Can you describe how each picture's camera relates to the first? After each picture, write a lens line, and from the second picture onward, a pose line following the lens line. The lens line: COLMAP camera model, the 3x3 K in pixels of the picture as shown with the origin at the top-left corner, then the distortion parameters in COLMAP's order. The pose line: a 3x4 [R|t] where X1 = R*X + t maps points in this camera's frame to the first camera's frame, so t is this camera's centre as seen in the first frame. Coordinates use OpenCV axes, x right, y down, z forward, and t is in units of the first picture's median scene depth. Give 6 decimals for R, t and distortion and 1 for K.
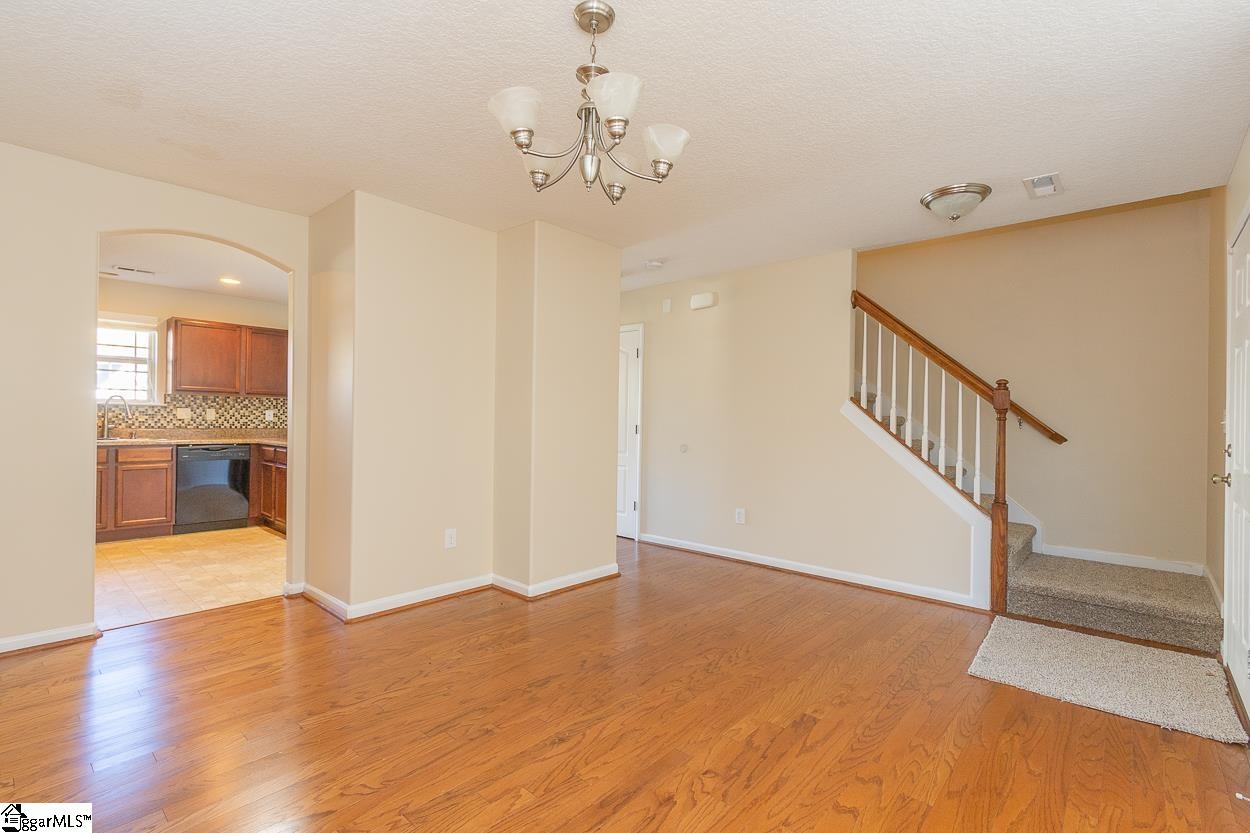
lens RADIAL K [[576.4, 0, 615.6], [0, 576.4, 419.1], [0, 0, 1]] dist [0.008682, -0.000026]
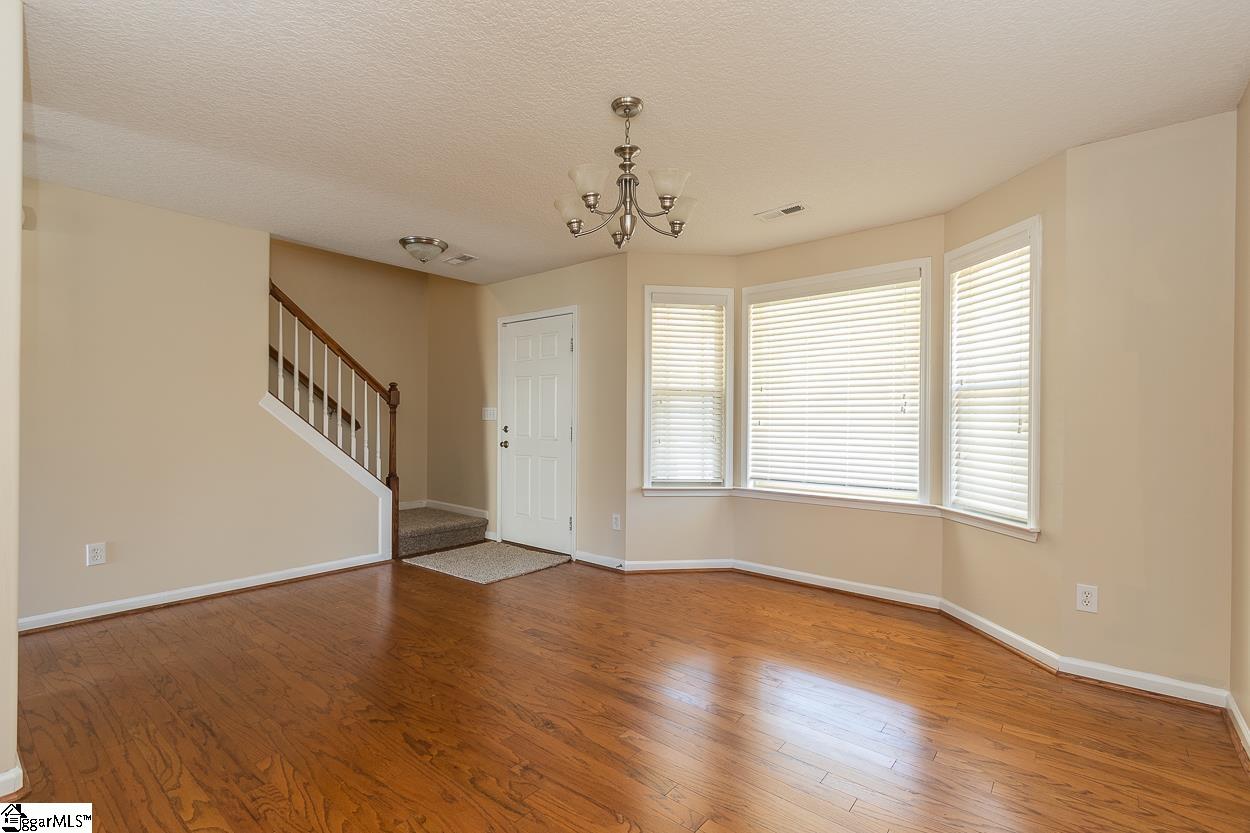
lens RADIAL K [[576.4, 0, 619.2], [0, 576.4, 416.6], [0, 0, 1]] dist [0.008682, -0.000026]
pose [[-0.046609, -0.016323, 0.998780, -0.665233], [-0.009657, 0.999827, 0.015889, -0.016093], [-0.998867, -0.008904, -0.046759, 0.547812]]
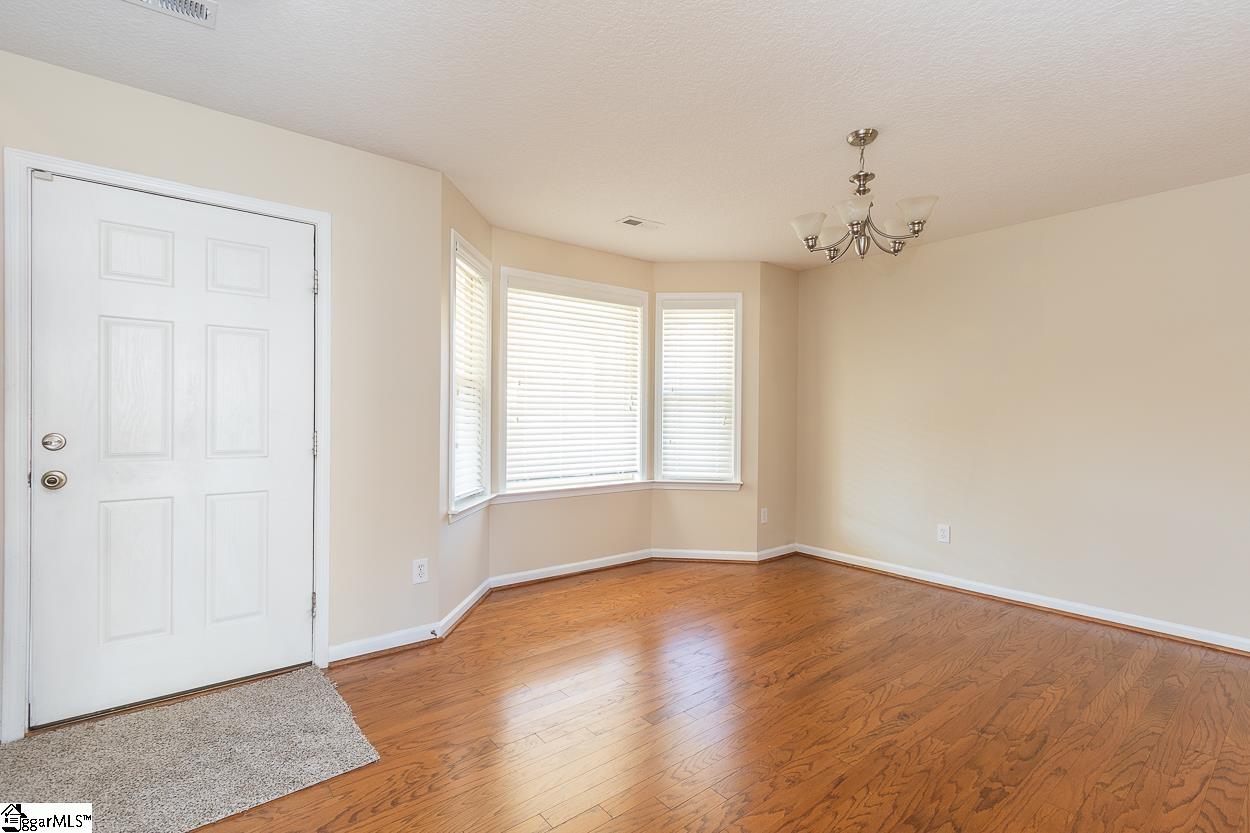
lens RADIAL K [[576.4, 0, 623.1], [0, 576.4, 417.2], [0, 0, 1]] dist [0.008682, -0.000026]
pose [[-0.988915, -0.024158, 0.146502, 0.160709], [-0.024257, 0.999705, 0.001106, 0.002185], [-0.146486, -0.002460, -0.989210, 1.262460]]
